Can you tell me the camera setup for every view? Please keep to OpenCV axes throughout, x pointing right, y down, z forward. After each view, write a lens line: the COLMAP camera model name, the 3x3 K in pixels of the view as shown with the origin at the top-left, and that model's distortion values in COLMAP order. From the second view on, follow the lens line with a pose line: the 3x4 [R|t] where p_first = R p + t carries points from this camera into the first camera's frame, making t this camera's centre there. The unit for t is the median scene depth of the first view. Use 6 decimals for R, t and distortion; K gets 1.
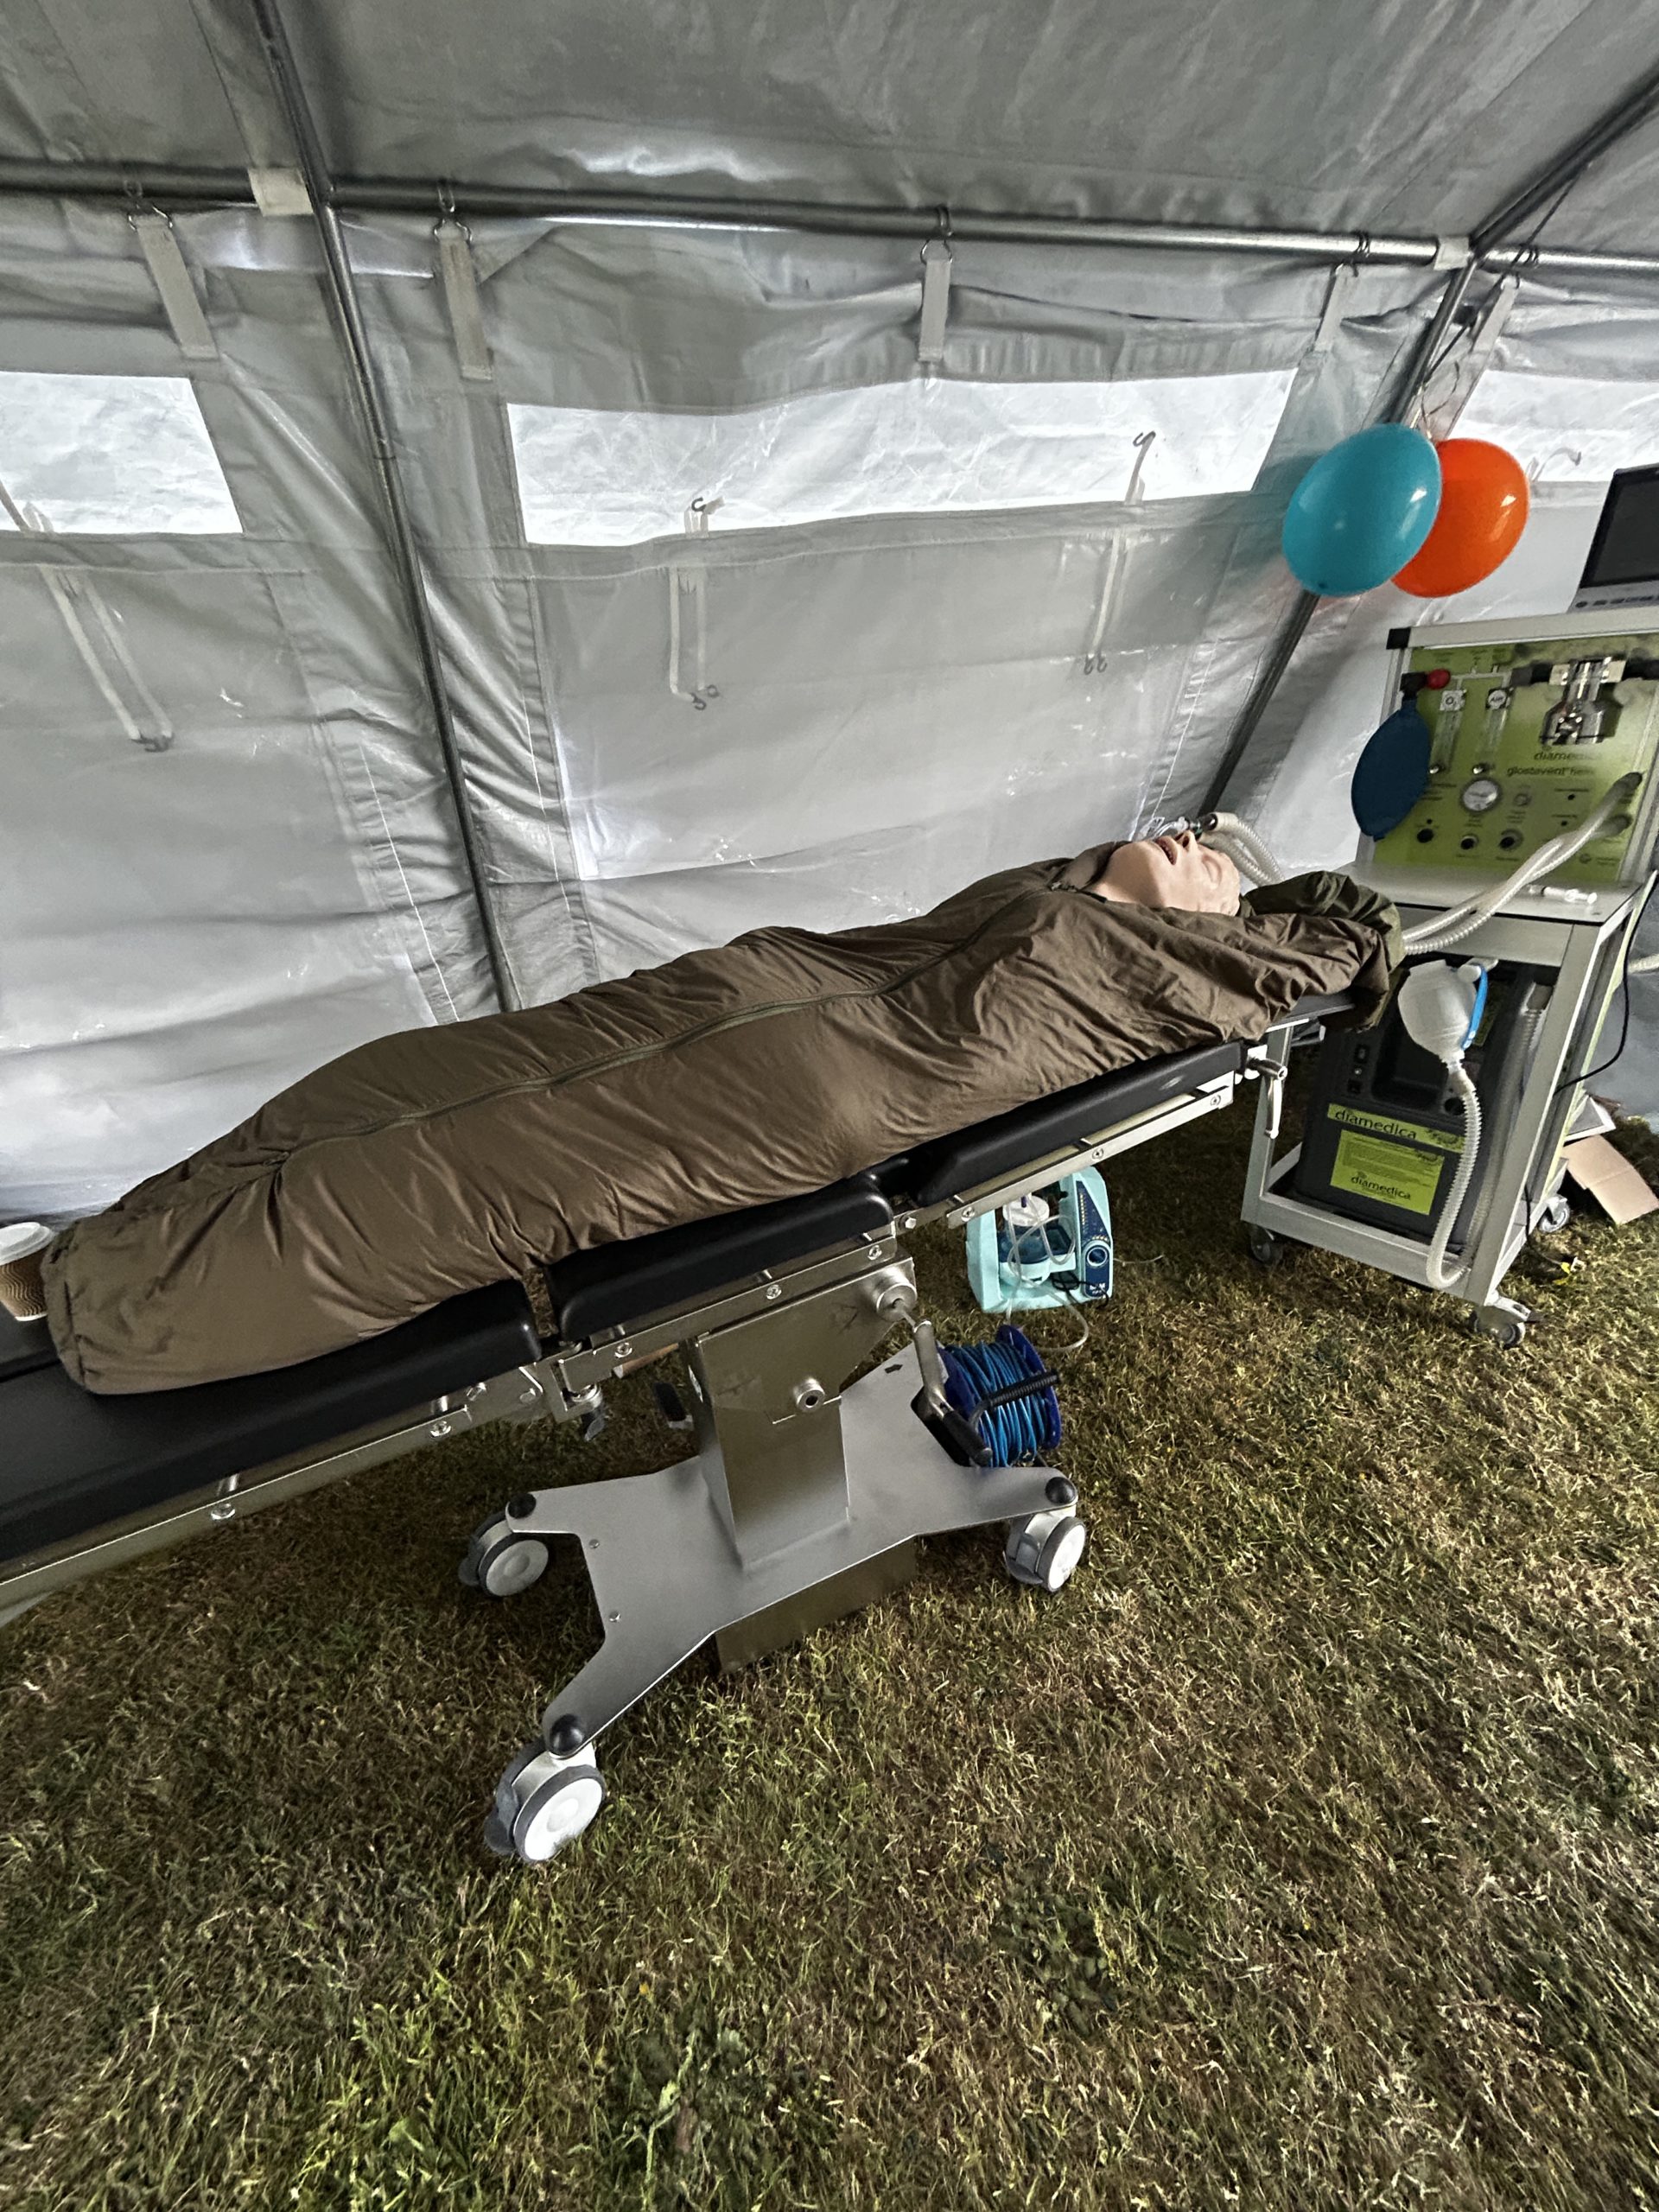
lens RADIAL K [[923.7, 0, 829.5], [0, 923.7, 1106.0], [0, 0, 1]] dist [0.019156, 0.000791]
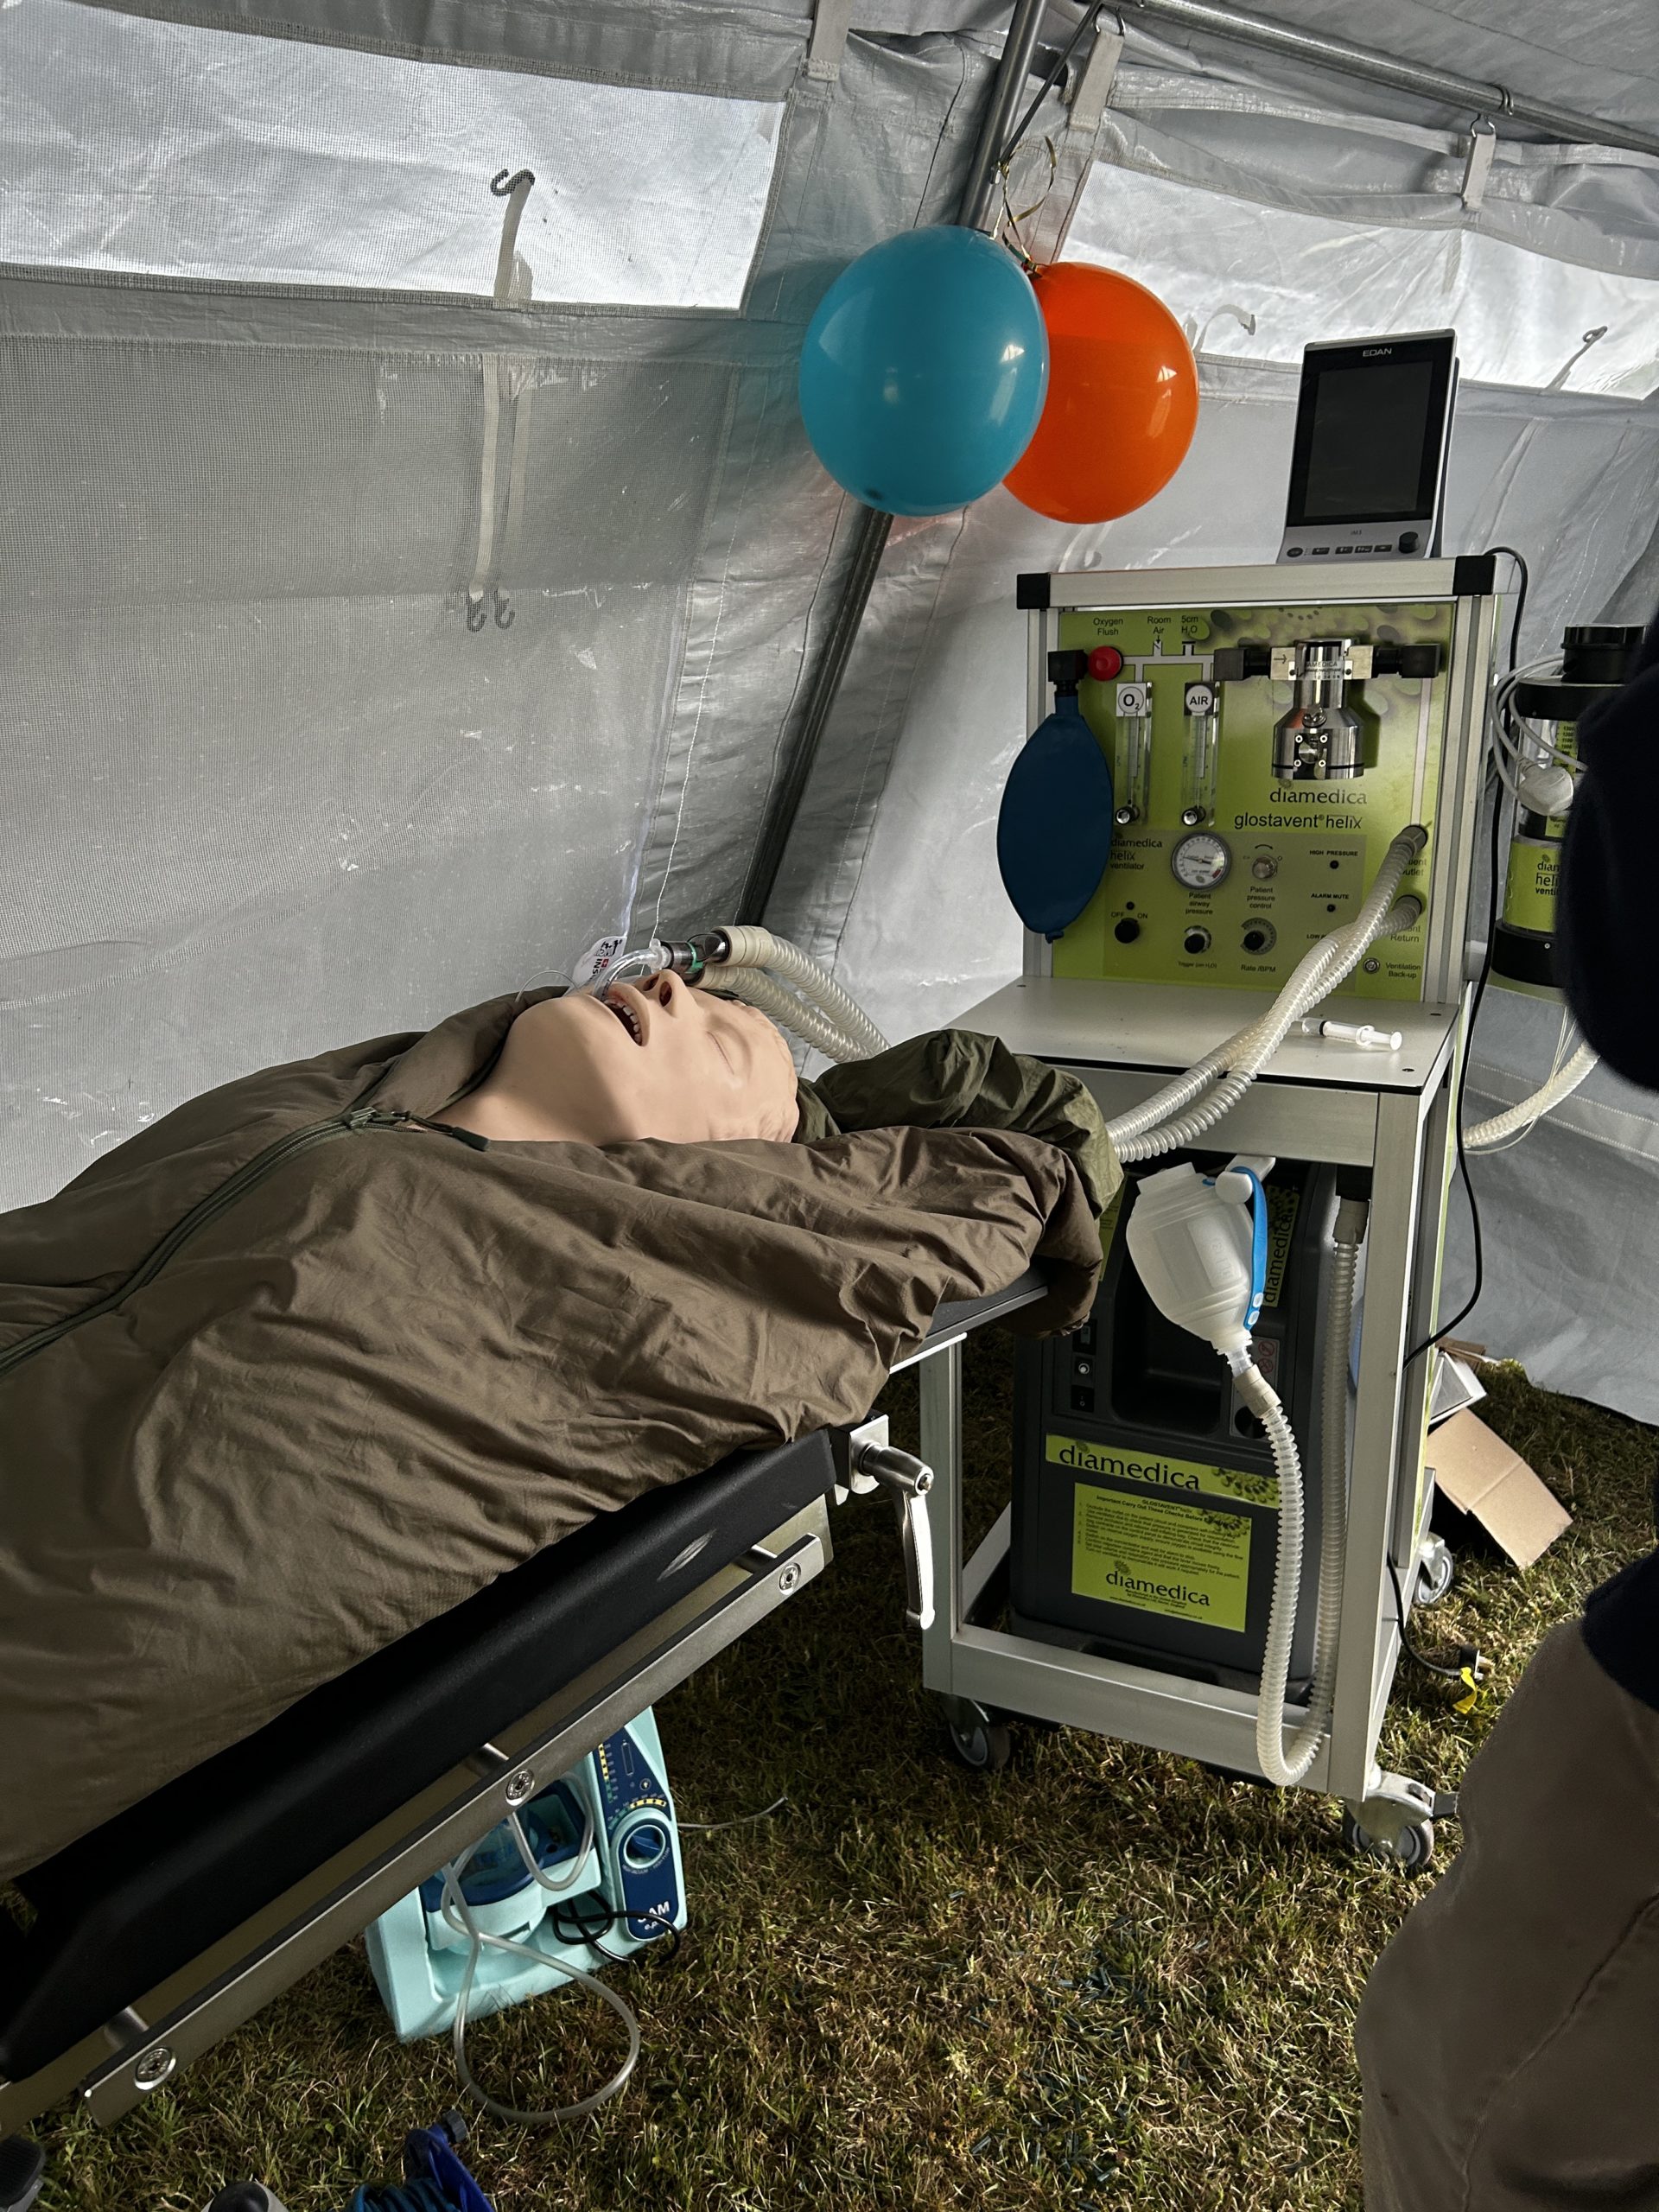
lens RADIAL K [[1705.8, 0, 829.5], [0, 1705.8, 1106.0], [0, 0, 1]] dist [0.074420, 0.001440]
pose [[0.932591, -0.067624, 0.354543, 0.121713], [0.122303, 0.983386, -0.134140, -0.083091], [-0.339582, 0.168460, 0.925368, 0.157827]]
